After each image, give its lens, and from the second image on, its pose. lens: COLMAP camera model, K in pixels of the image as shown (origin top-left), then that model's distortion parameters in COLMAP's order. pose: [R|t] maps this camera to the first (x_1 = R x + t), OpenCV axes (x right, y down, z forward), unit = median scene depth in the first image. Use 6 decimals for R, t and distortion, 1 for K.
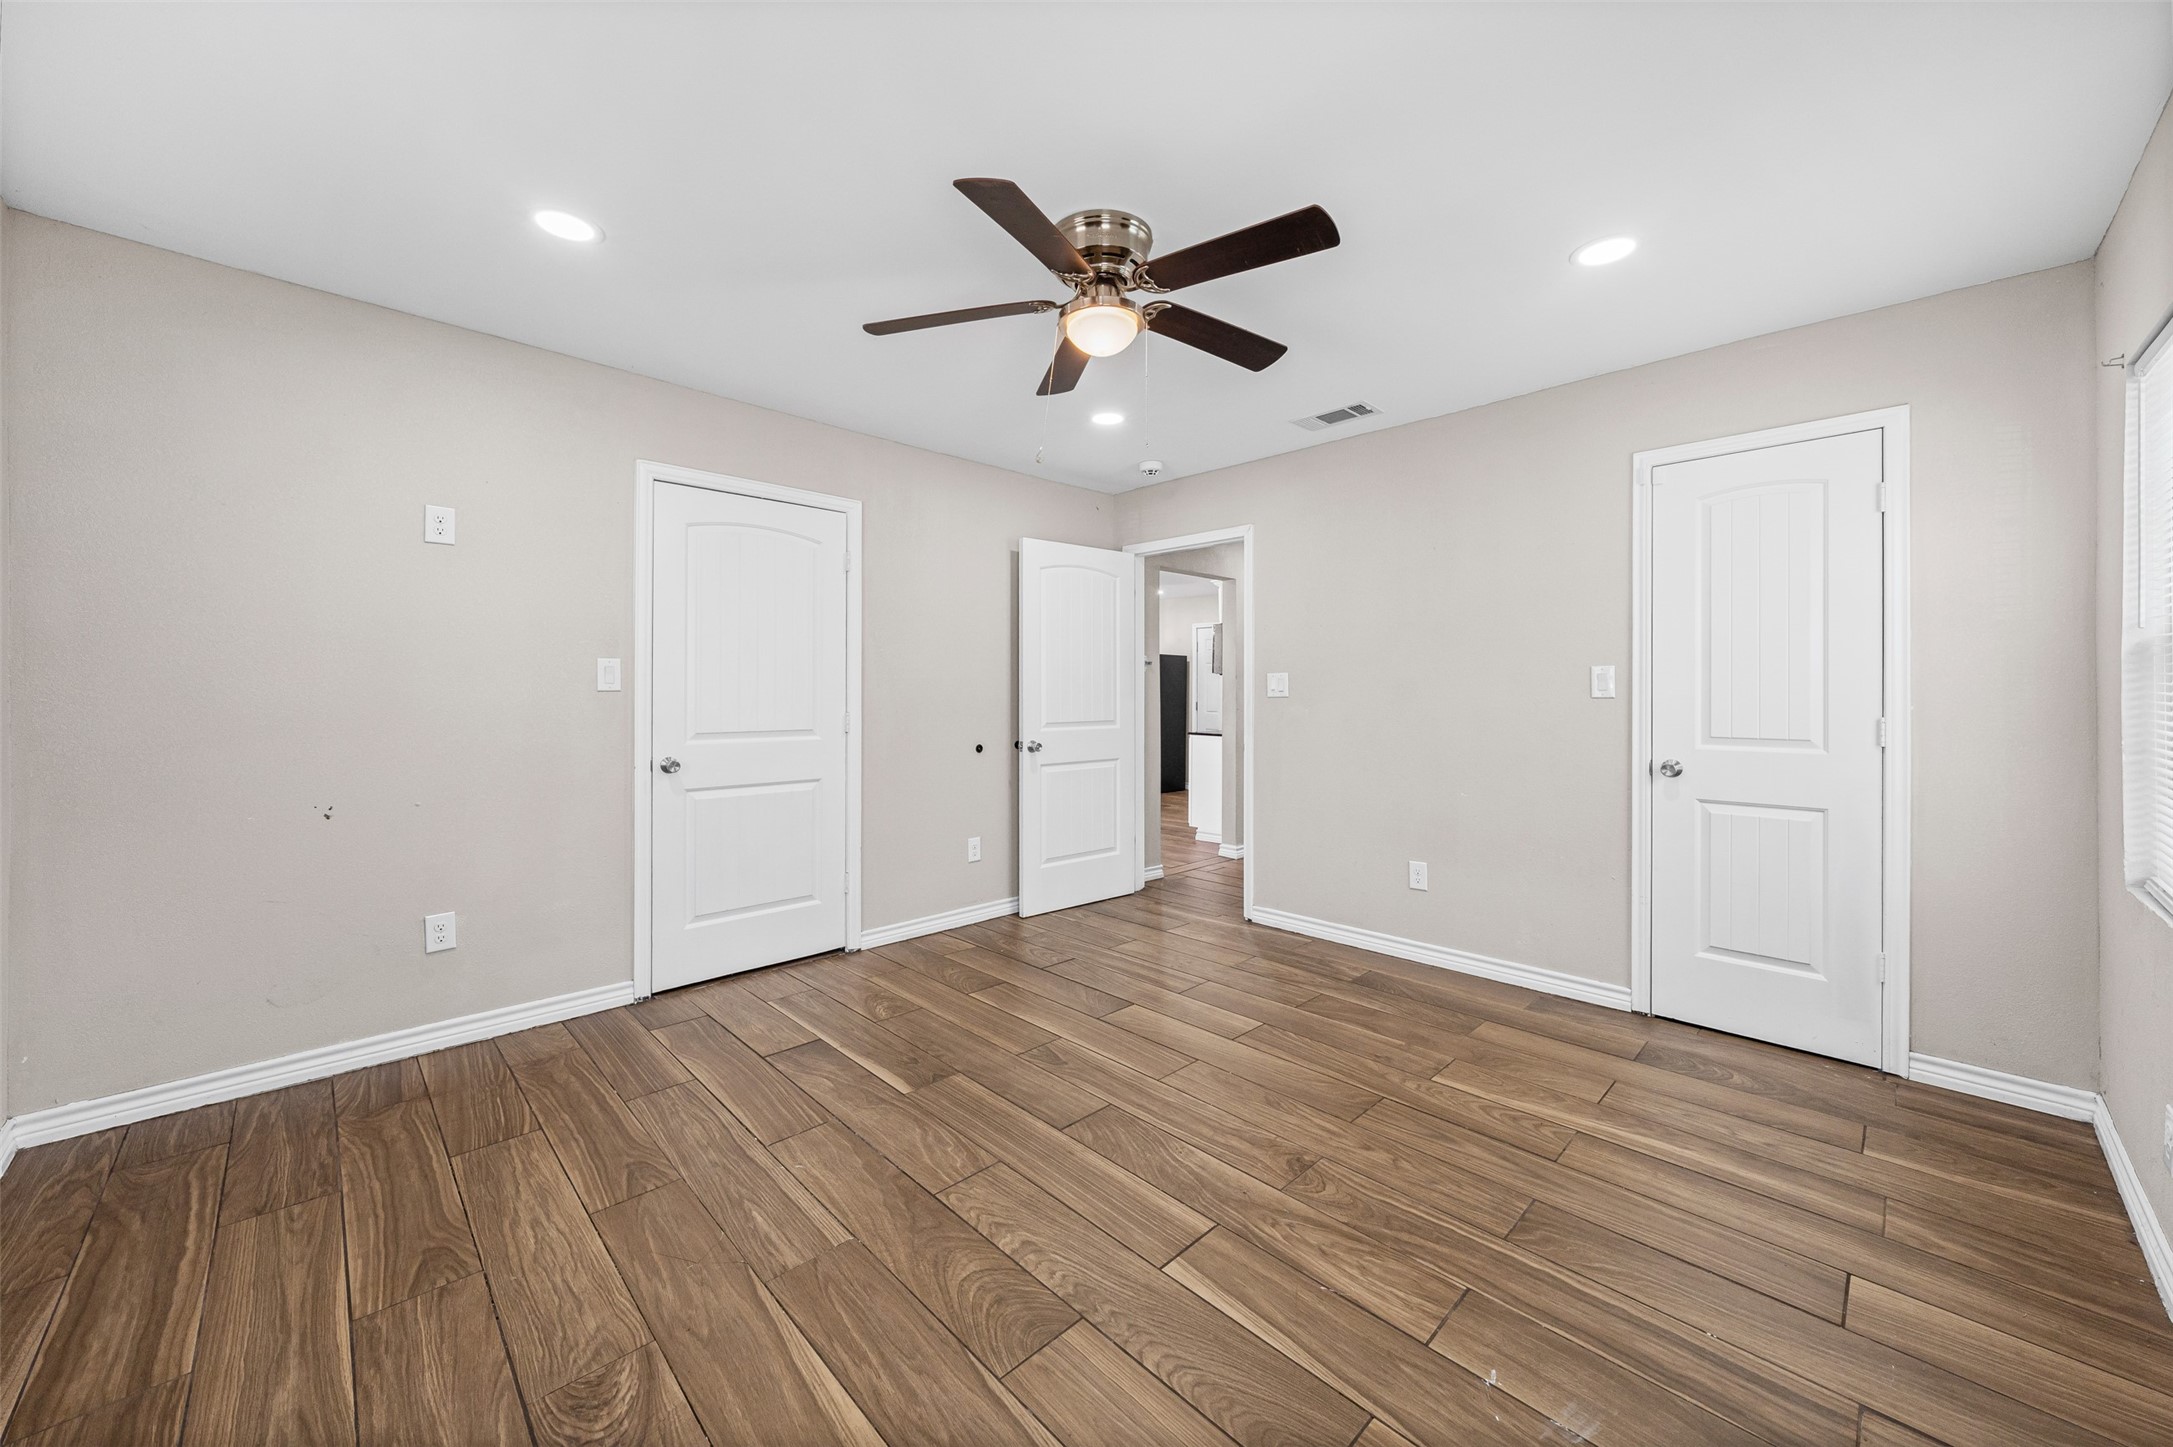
lens RADIAL K [[814.6, 0, 1085.9], [0, 814.6, 685.5], [0, 0, 1]] dist [0.000853, 0.000112]
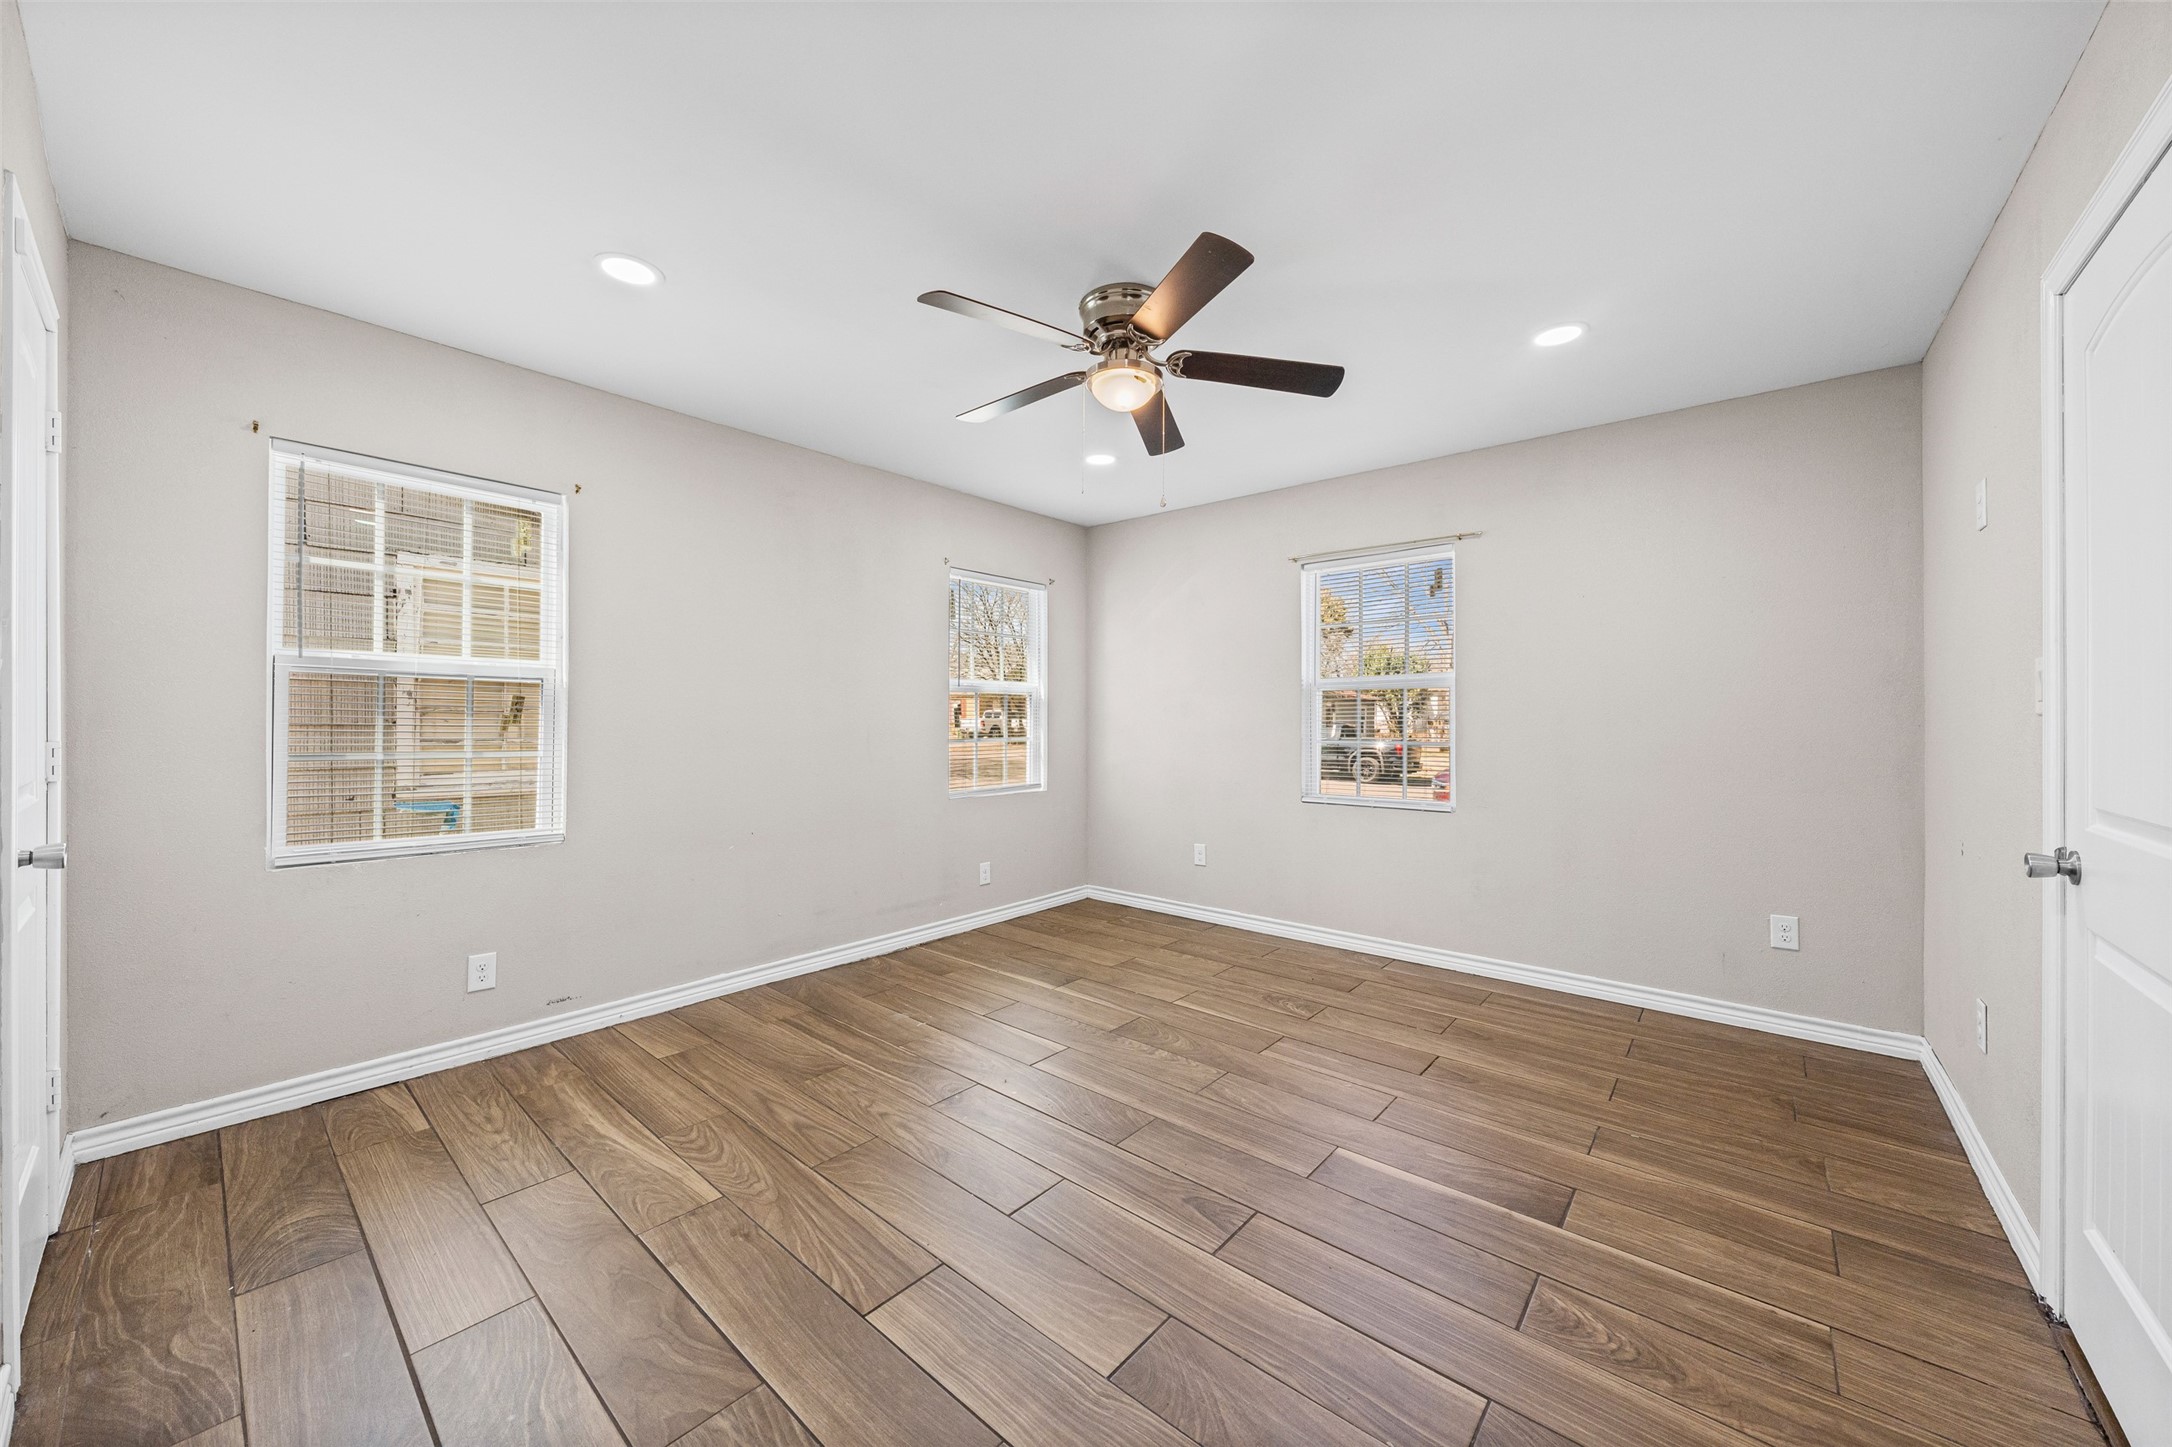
lens RADIAL K [[806.2, 0, 1084.5], [0, 806.2, 760.2], [0, 0, 1]] dist [-0.000076, 0.000019]
pose [[-0.996060, -0.000975, -0.088676, 0.169241], [-0.004787, 0.999073, 0.042787, 0.026653], [0.088552, 0.043043, -0.995141, 2.147193]]
